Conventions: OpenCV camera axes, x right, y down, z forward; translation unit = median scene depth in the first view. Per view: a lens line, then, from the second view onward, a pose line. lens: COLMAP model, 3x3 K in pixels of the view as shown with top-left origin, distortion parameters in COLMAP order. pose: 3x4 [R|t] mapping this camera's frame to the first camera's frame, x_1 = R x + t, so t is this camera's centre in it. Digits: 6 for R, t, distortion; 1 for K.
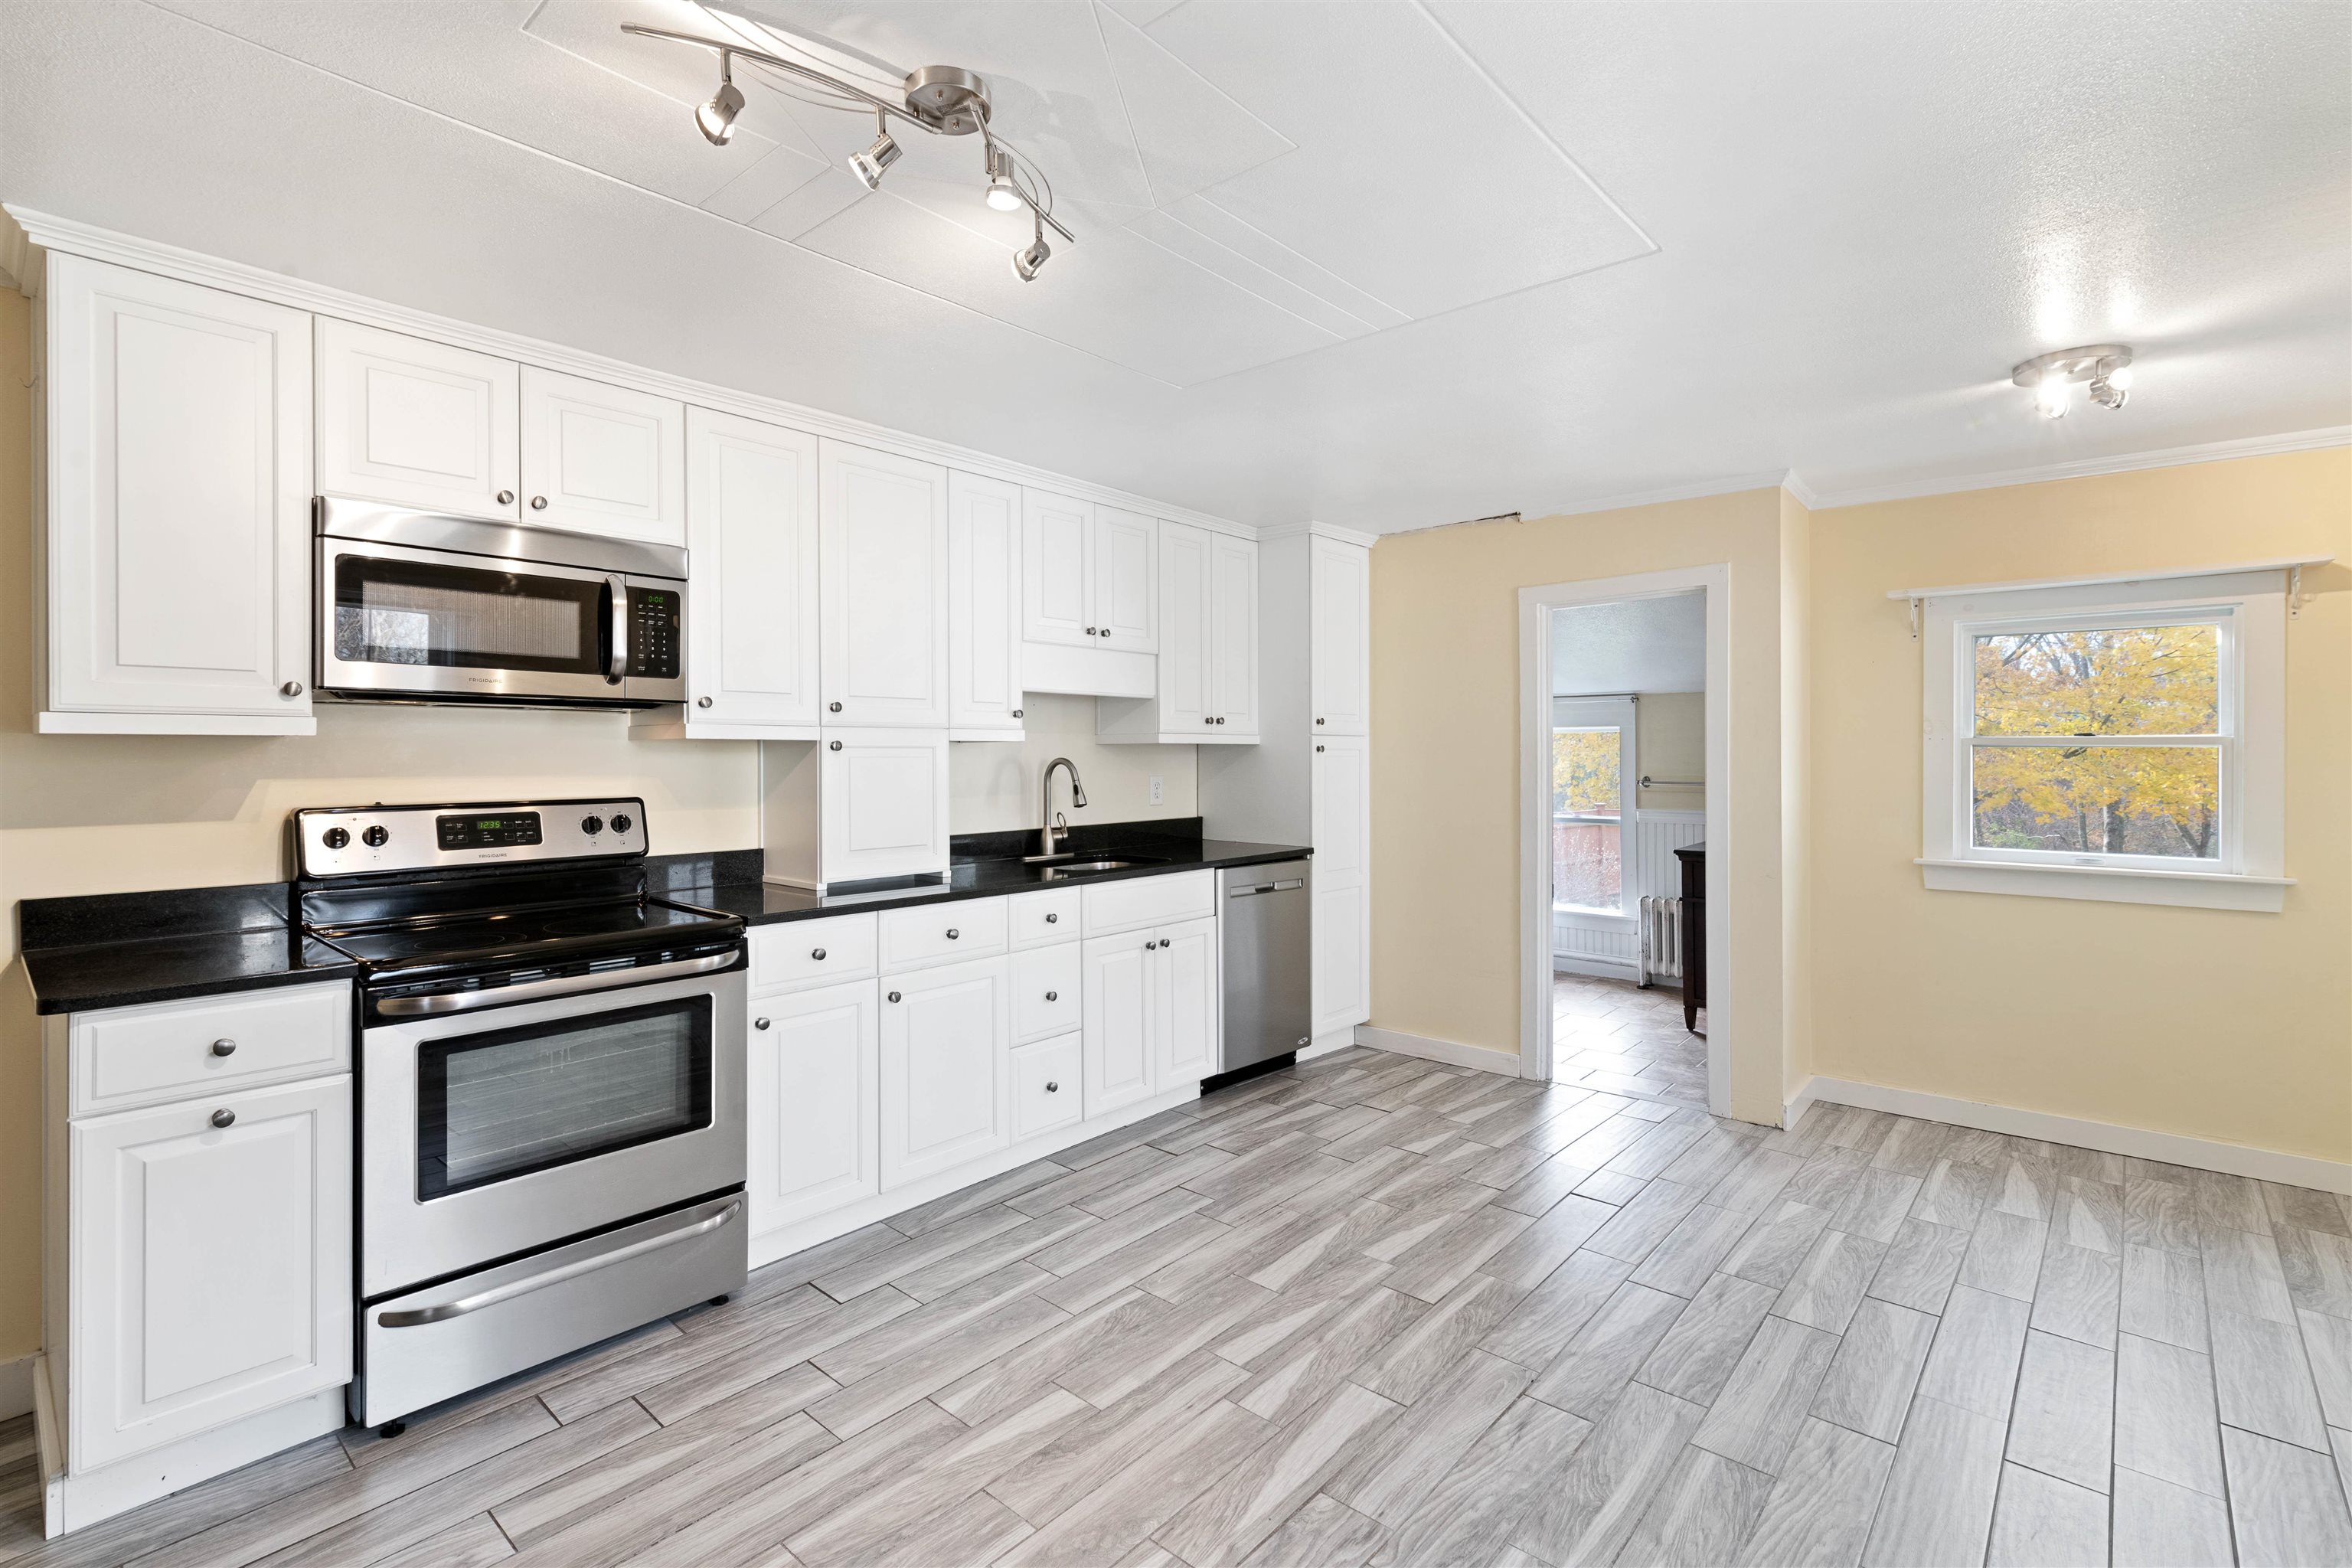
lens RADIAL K [[1073.5, 0, 1177.9], [0, 1073.5, 764.5], [0, 0, 1]] dist [0.002224, -0.000129]
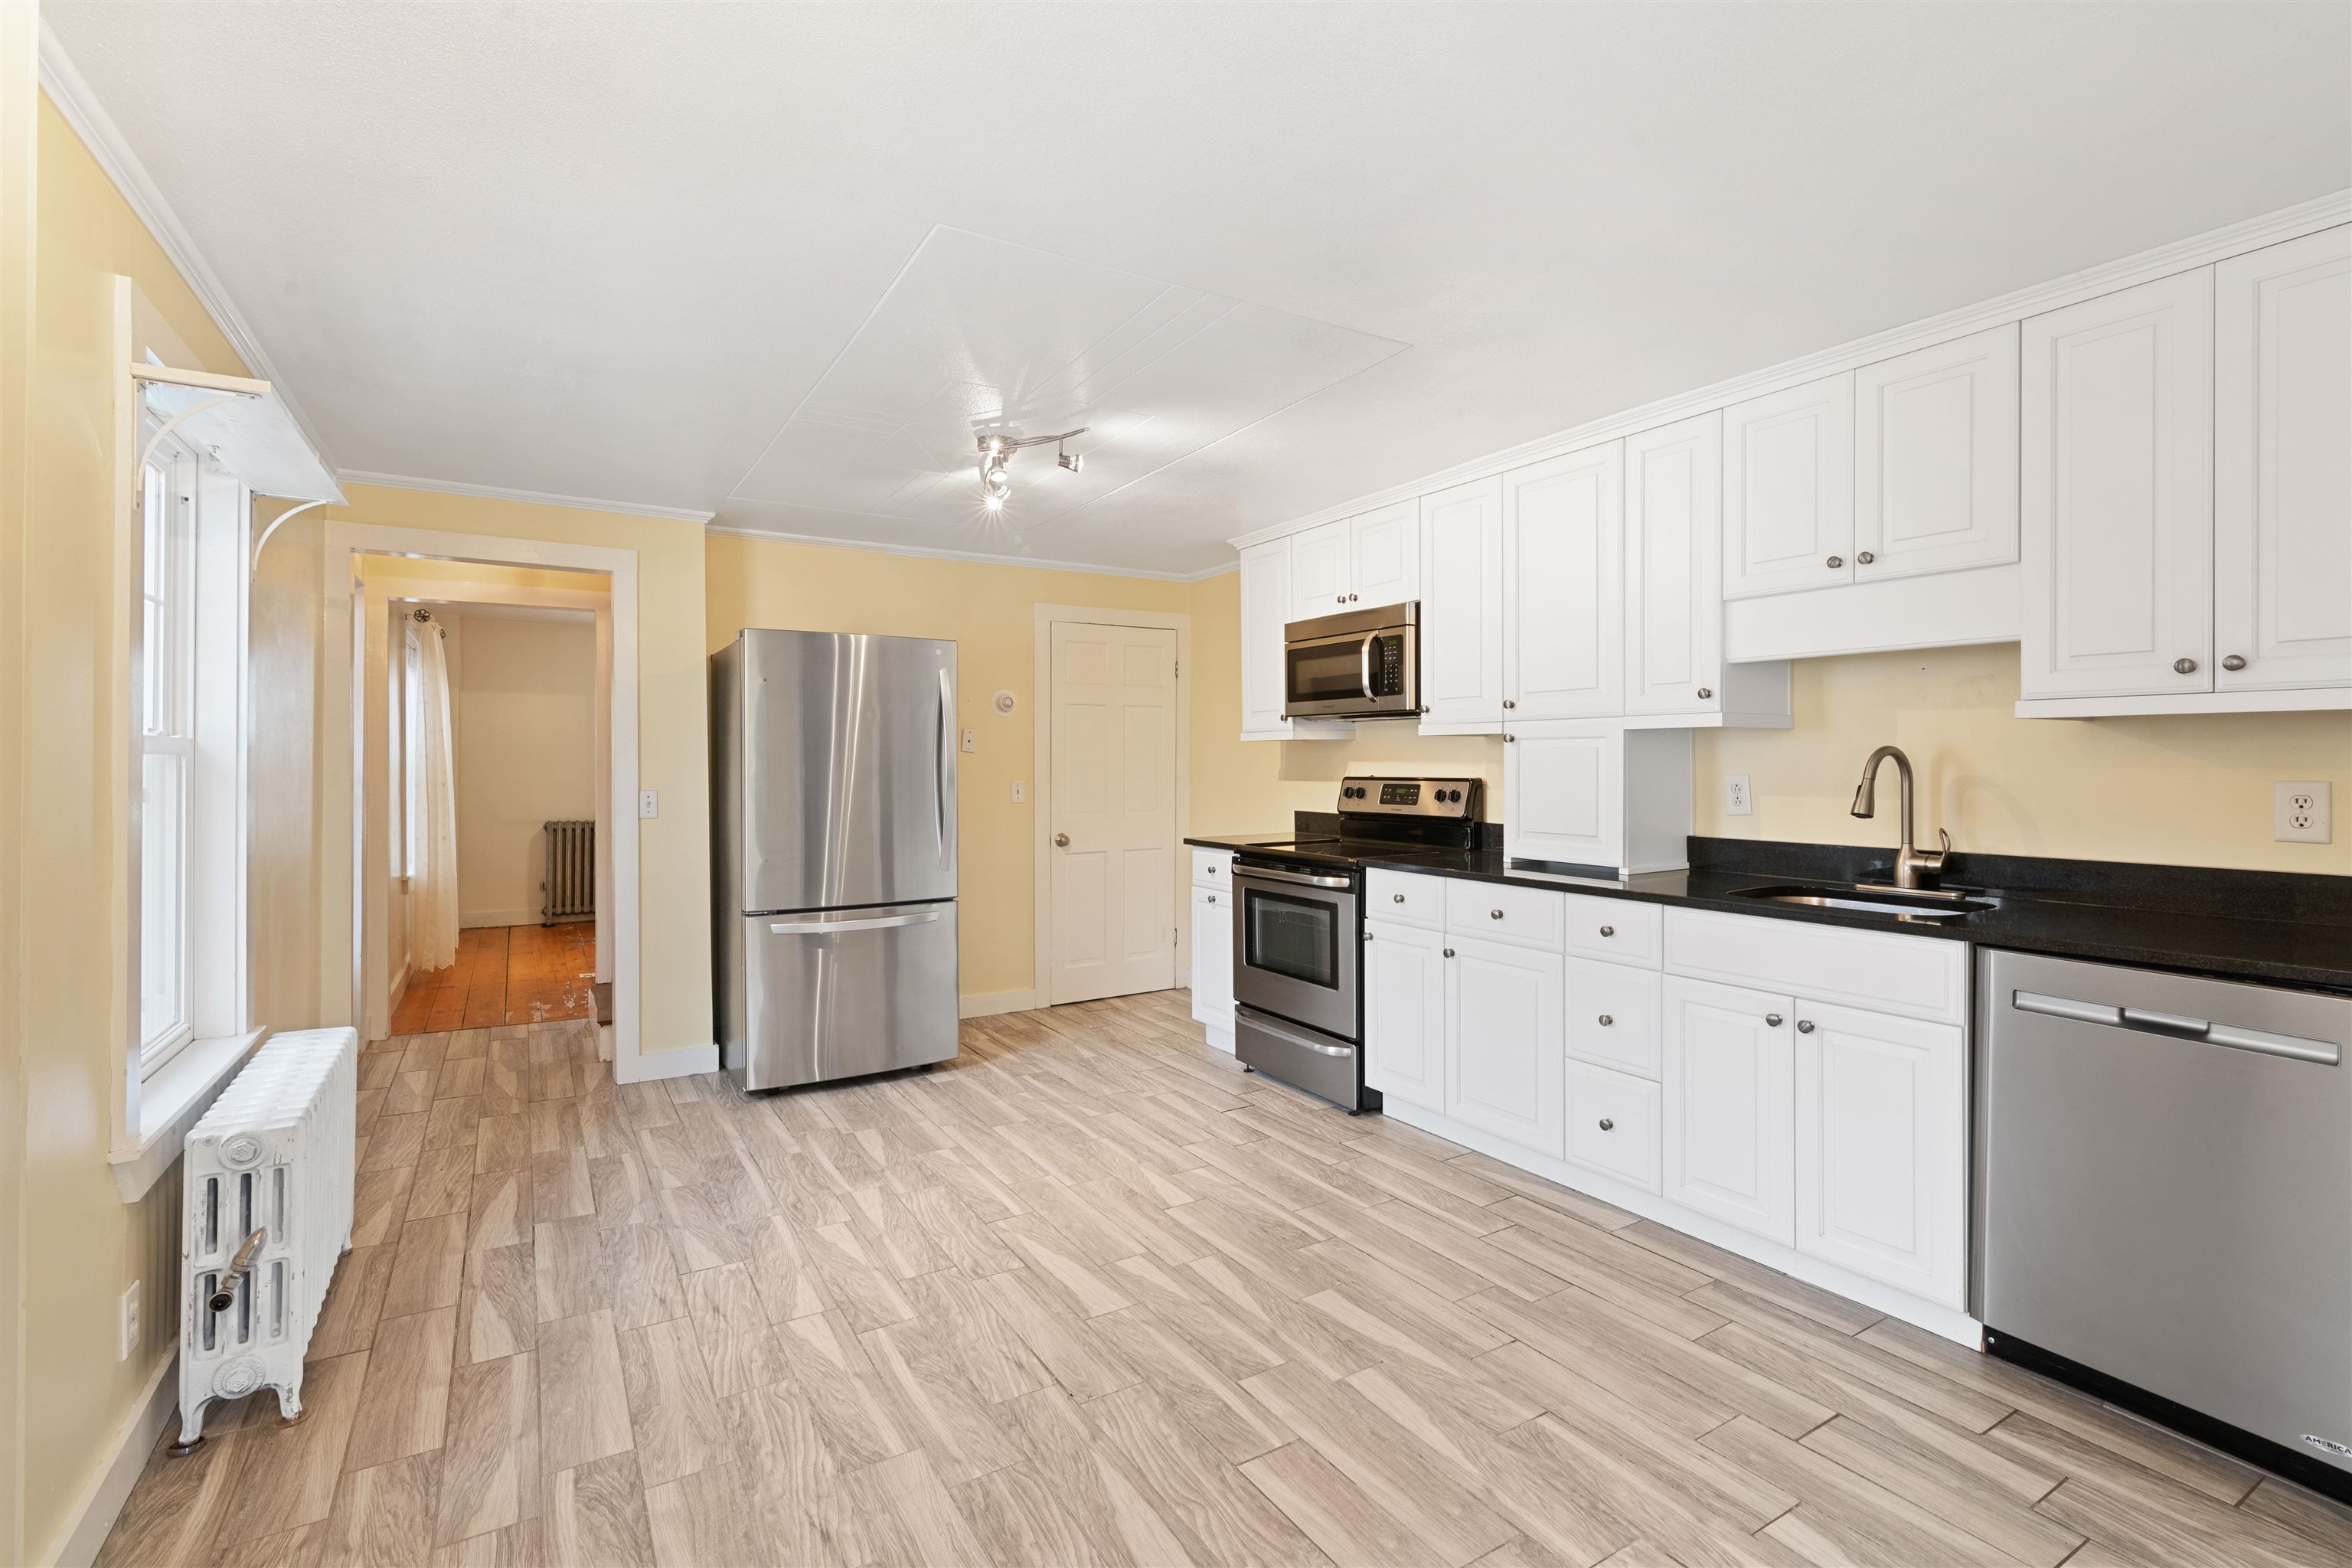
lens RADIAL K [[1073.5, 0, 1176.4], [0, 1073.5, 766.1], [0, 0, 1]] dist [0.002224, -0.000129]
pose [[-0.294394, 0.008847, -0.955643, 1.006605], [-0.005679, 0.999923, 0.011007, 0.002420], [0.955667, 0.008667, -0.294321, 1.134844]]
